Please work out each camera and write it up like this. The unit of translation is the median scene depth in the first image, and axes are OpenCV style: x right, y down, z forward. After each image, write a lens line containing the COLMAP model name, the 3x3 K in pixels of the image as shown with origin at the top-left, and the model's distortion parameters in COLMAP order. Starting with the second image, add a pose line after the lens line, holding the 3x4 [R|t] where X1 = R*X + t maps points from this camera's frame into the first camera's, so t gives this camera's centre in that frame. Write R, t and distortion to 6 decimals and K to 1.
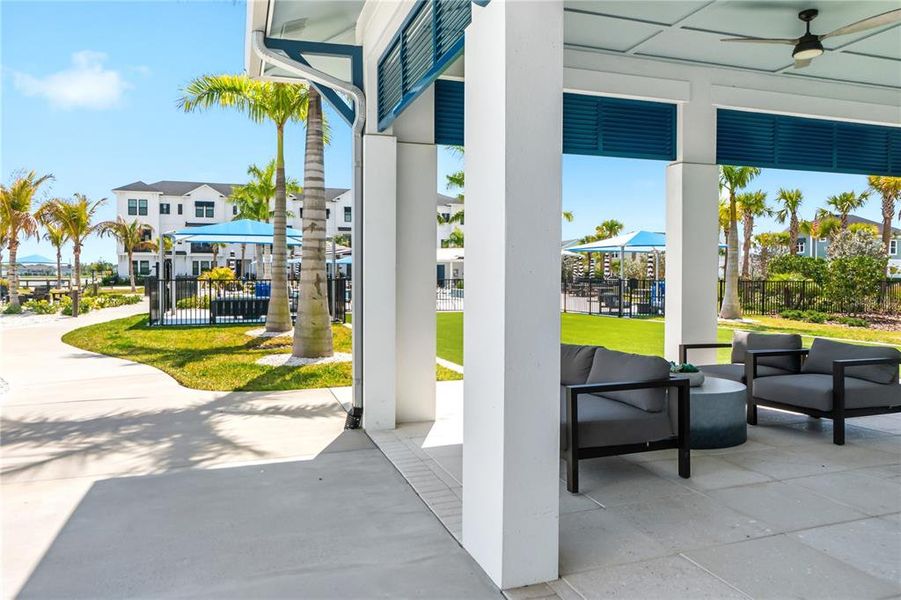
lens RADIAL K [[587.8, 0, 450.3], [0, 587.8, 291.8], [0, 0, 1]] dist [-0.022757, -0.000555]
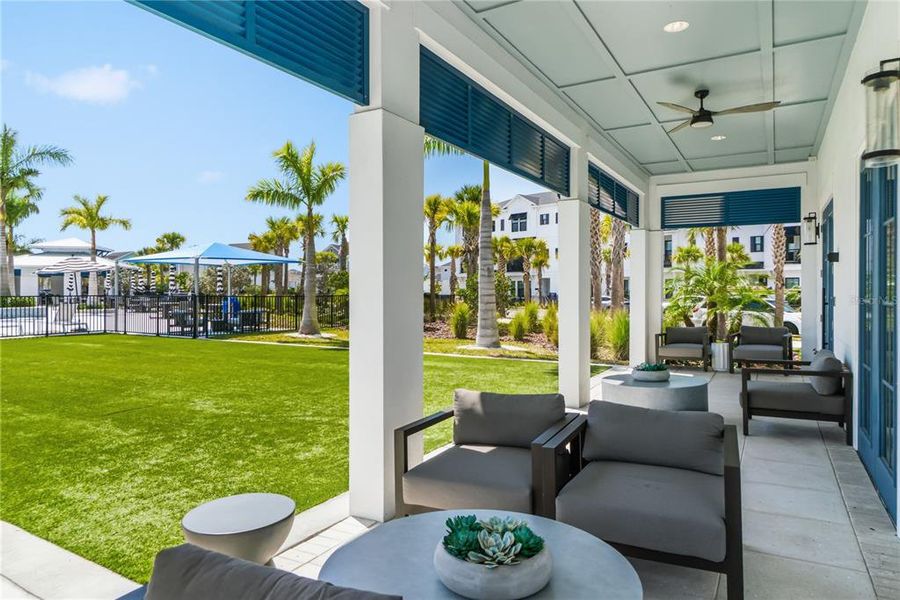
lens RADIAL K [[587.1, 0, 447.1], [0, 587.1, 296.8], [0, 0, 1]] dist [-0.022757, -0.000555]
pose [[0.763966, -0.007583, 0.645211, 0.068911], [0.017491, 0.999807, -0.008959, -0.027348], [-0.645019, 0.018130, 0.763952, 0.511088]]
